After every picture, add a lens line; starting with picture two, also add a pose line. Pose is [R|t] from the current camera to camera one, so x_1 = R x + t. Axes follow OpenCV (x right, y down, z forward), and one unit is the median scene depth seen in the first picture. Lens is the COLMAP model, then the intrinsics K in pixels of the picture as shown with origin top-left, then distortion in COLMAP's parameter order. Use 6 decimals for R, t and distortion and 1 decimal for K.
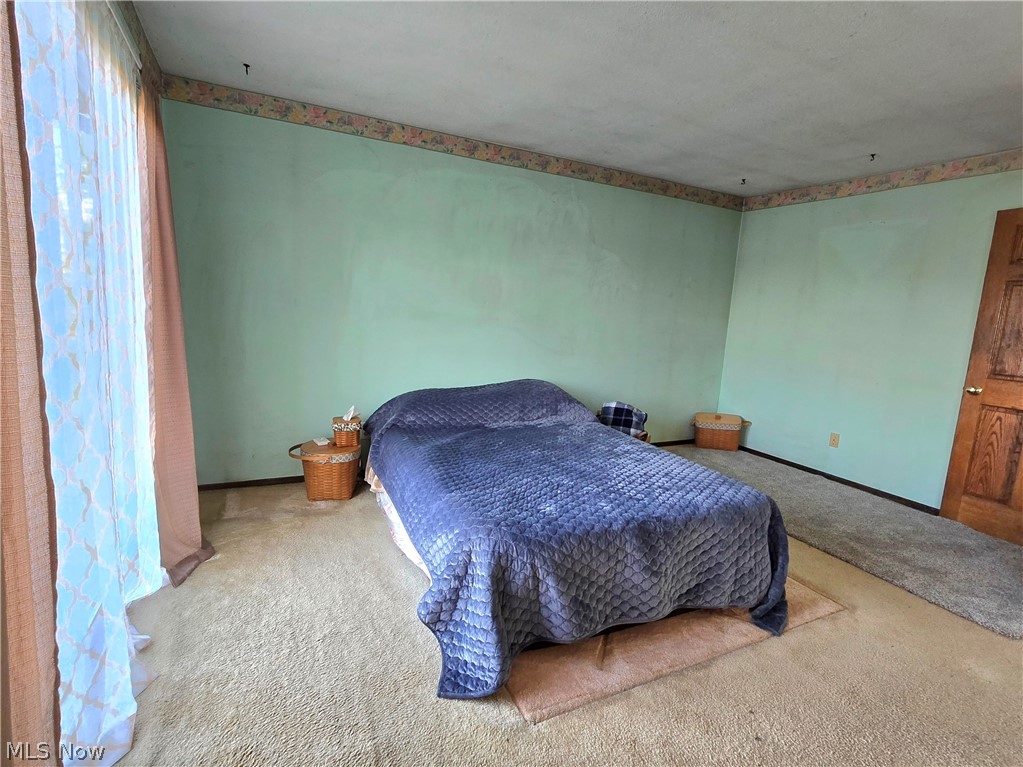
lens RADIAL K [[486.9, 0, 510.6], [0, 486.9, 385.0], [0, 0, 1]] dist [-0.005972, 0.002342]
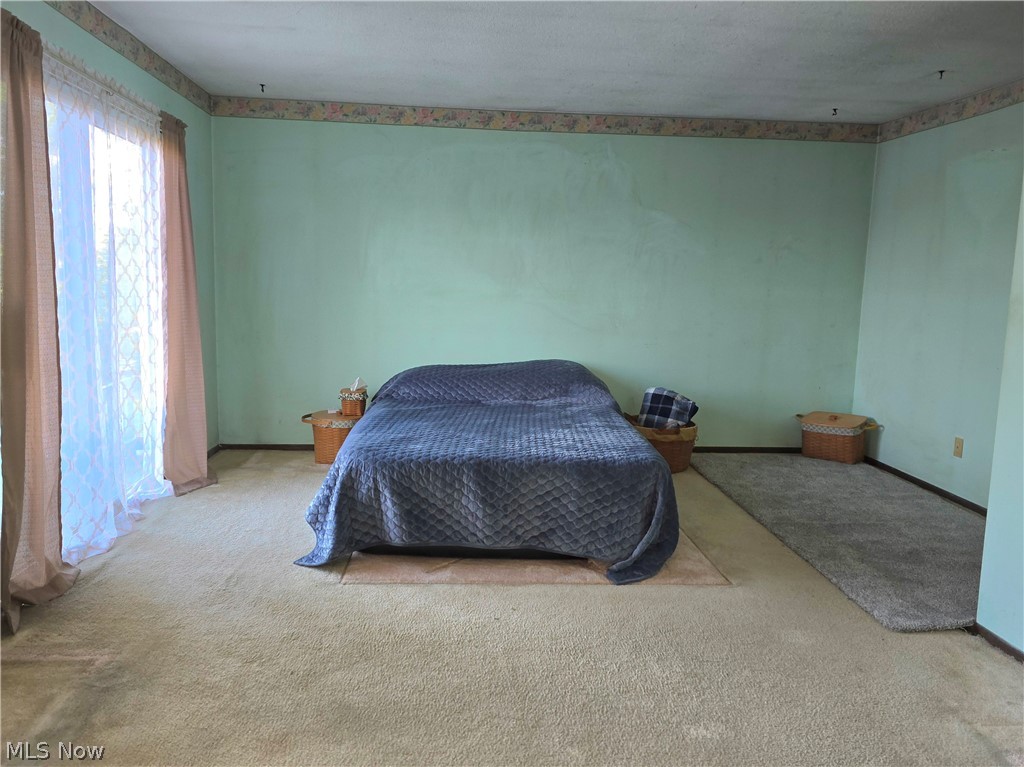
lens RADIAL K [[712.4, 0, 520.1], [0, 712.4, 374.2], [0, 0, 1]] dist [0.070197, -0.058017]
pose [[0.934379, 0.016324, -0.355906, 0.564384], [-0.029840, 0.999026, -0.032520, 0.076312], [0.355028, 0.041006, 0.933956, -0.334420]]
